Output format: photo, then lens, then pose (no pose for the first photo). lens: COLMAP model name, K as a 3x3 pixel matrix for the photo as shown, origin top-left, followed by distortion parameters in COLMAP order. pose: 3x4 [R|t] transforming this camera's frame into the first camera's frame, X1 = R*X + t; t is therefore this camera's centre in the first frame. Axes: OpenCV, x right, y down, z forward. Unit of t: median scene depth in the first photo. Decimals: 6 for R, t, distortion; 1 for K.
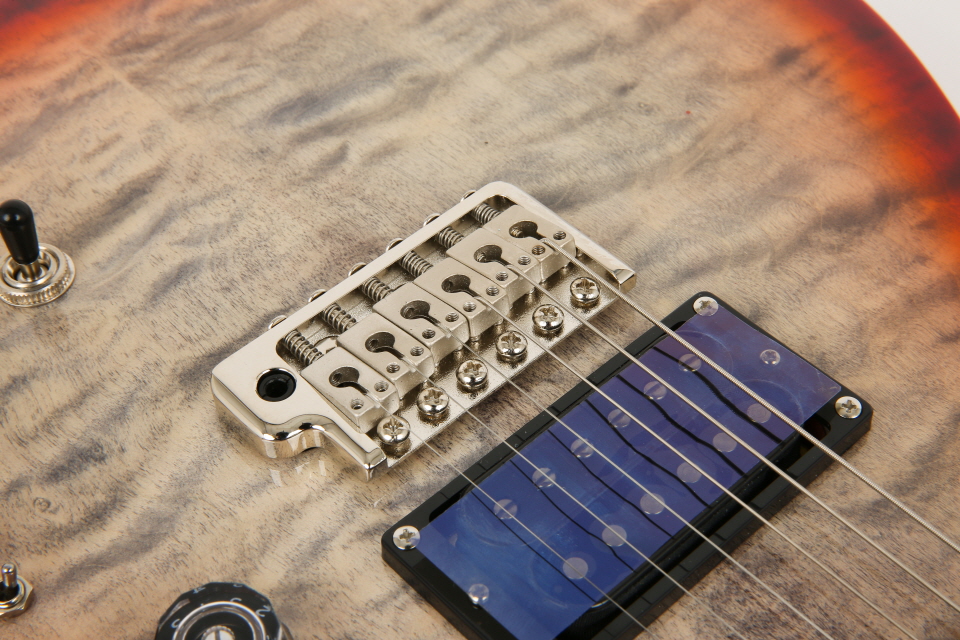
lens RADIAL K [[1576.0, 0, 480.0], [0, 1576.0, 320.0], [0, 0, 1]] dist [-0.001698, 0.033786]
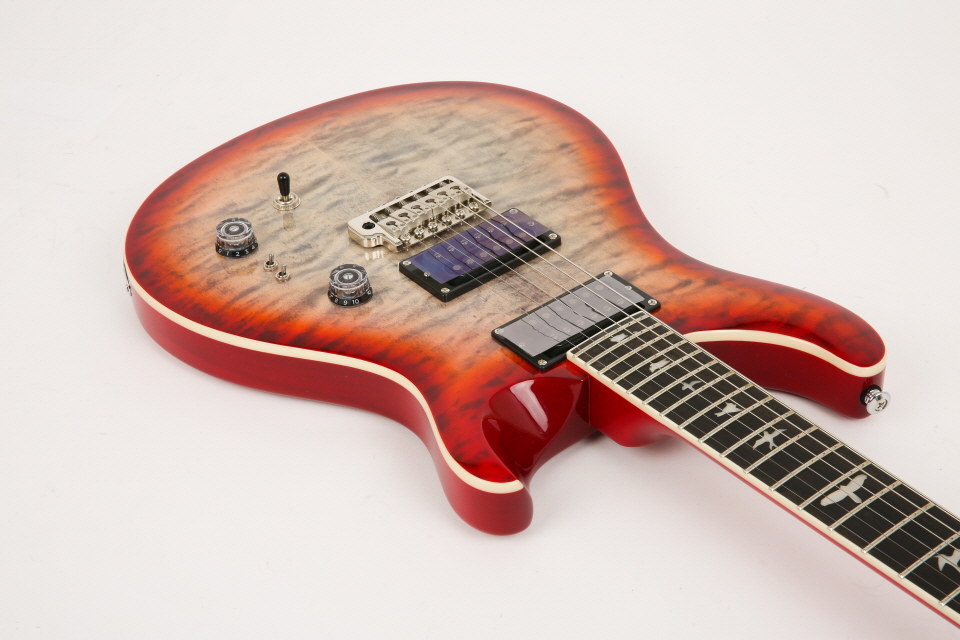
lens RADIAL K [[1690.3, 0, 480.0], [0, 1690.3, 320.0], [0, 0, 1]] dist [0.087622, 0.132274]
pose [[0.997693, 0.032484, -0.059609, 0.256835], [-0.043707, 0.979245, -0.197912, 0.765777], [0.051943, 0.200060, 0.978406, -1.930348]]
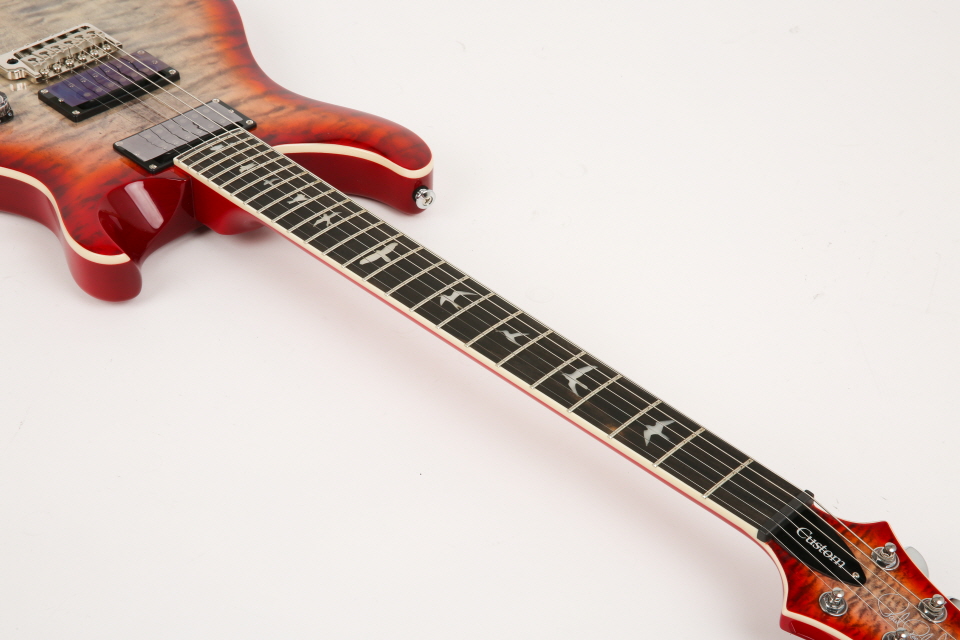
lens RADIAL K [[1726.7, 0, 480.0], [0, 1726.7, 320.0], [0, 0, 1]] dist [0.128138, 0.095833]
pose [[0.997278, 0.021200, 0.070619, 0.591225], [-0.008750, 0.985032, -0.172147, 1.154768], [-0.073212, 0.171061, 0.982537, -2.577951]]
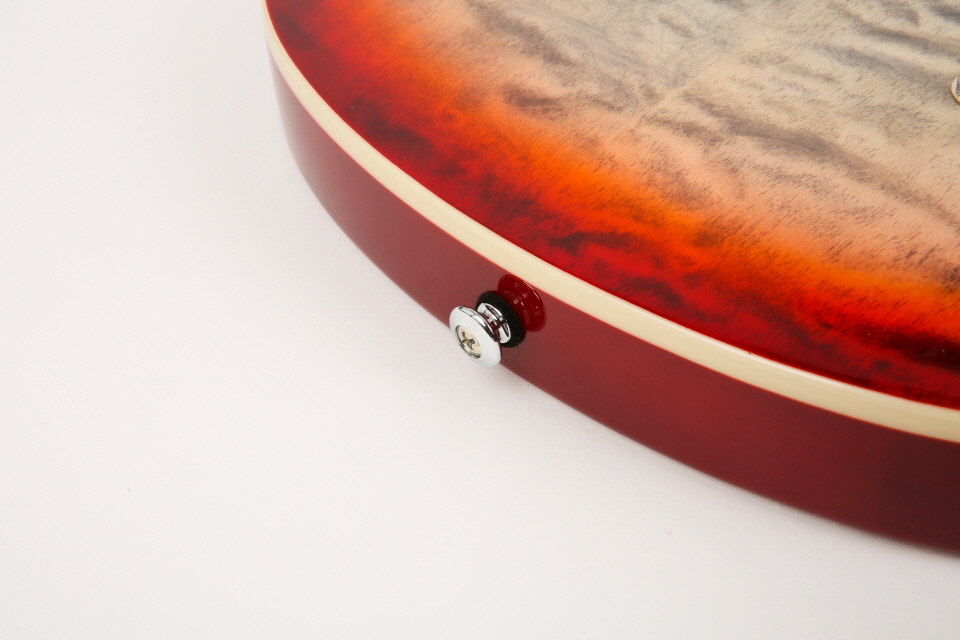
lens RADIAL K [[1610.0, 0, 480.0], [0, 1610.0, 320.0], [0, 0, 1]] dist [0.020084, 0.163657]
pose [[-0.029027, -0.653727, 0.756173, -1.117835], [0.786946, 0.451507, 0.420545, -0.634181], [-0.616339, 0.607275, 0.501342, 0.761216]]
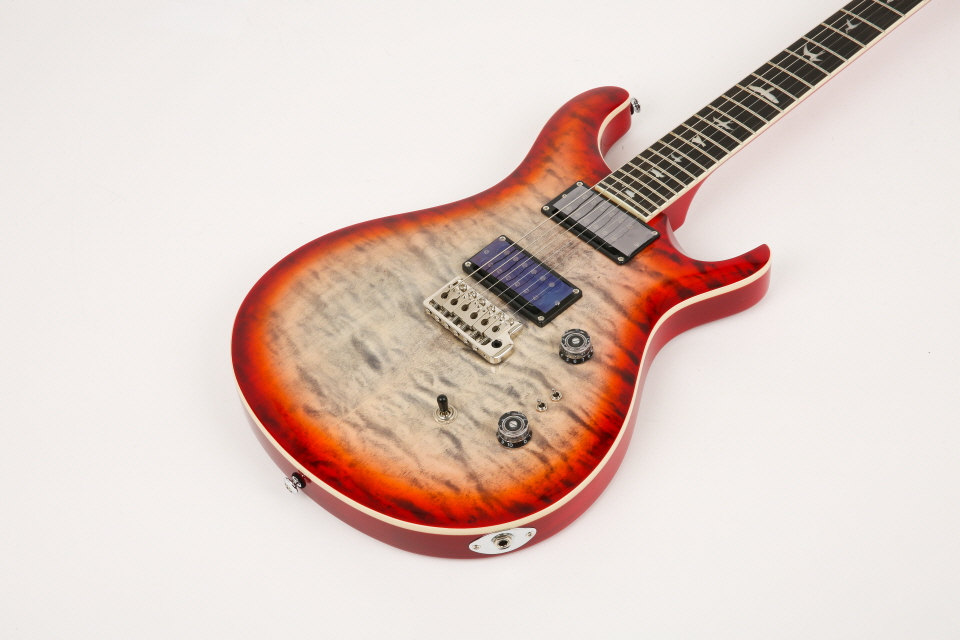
lens RADIAL K [[1726.7, 0, 480.0], [0, 1726.7, 320.0], [0, 0, 1]] dist [0.128138, 0.095833]
pose [[-0.002316, -0.733716, 0.679452, -2.583742], [0.796159, 0.409774, 0.445214, -1.655766], [-0.605082, 0.541983, 0.583206, -1.273690]]
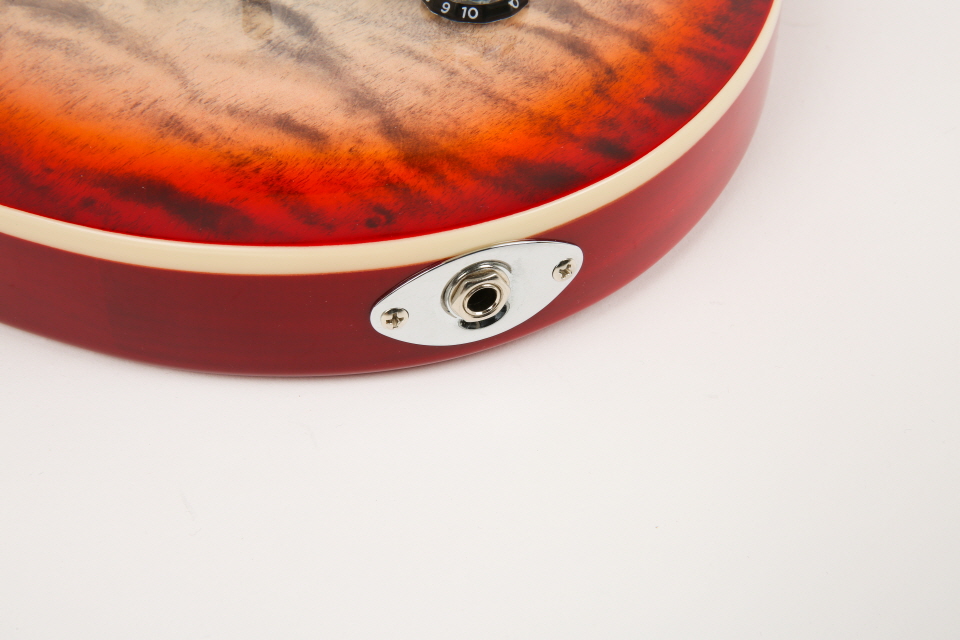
lens RADIAL K [[1610.0, 0, 480.0], [0, 1610.0, 320.0], [0, 0, 1]] dist [0.020084, 0.163657]
pose [[-0.166236, -0.676434, 0.717498, -1.261998], [0.734868, 0.400195, 0.547552, -0.420089], [-0.657522, 0.618289, 0.430562, 0.554027]]
